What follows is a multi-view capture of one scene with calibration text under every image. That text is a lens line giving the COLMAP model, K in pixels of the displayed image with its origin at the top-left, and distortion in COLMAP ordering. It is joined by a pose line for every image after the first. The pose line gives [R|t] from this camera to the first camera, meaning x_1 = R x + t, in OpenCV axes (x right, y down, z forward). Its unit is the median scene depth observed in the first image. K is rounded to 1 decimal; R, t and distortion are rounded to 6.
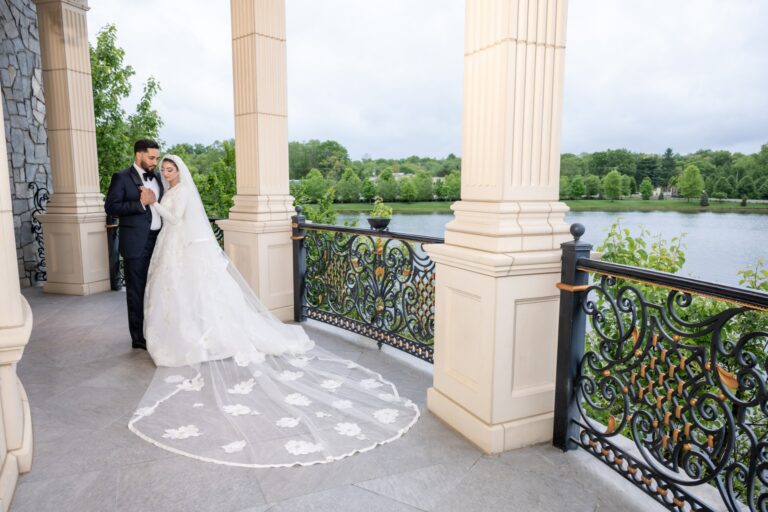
lens RADIAL K [[524.2, 0, 366.3], [0, 524.2, 276.7], [0, 0, 1]] dist [-0.003560, -0.001041]
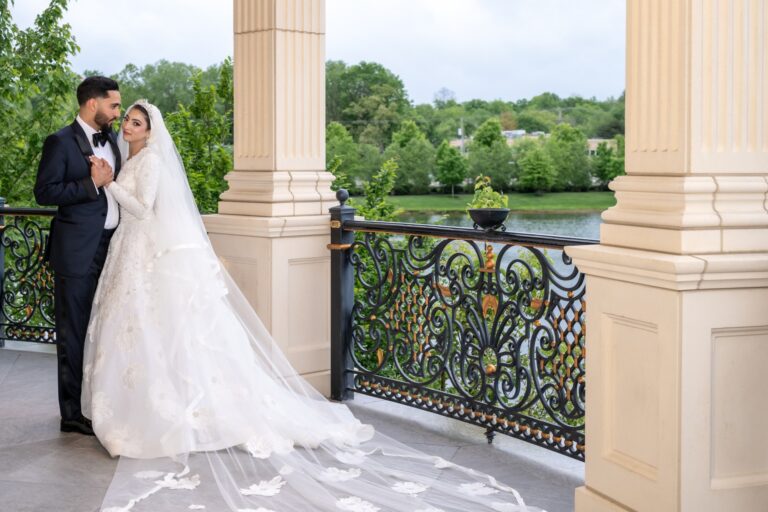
lens RADIAL K [[1159.0, 0, 384.0], [0, 1159.0, 256.0], [0, 0, 1]] dist [-0.020810, 0.013997]
pose [[0.998711, 0.001458, -0.050738, -0.025896], [-0.005885, 0.996173, -0.087202, 0.051155], [0.050417, 0.087389, 0.994898, -0.265310]]
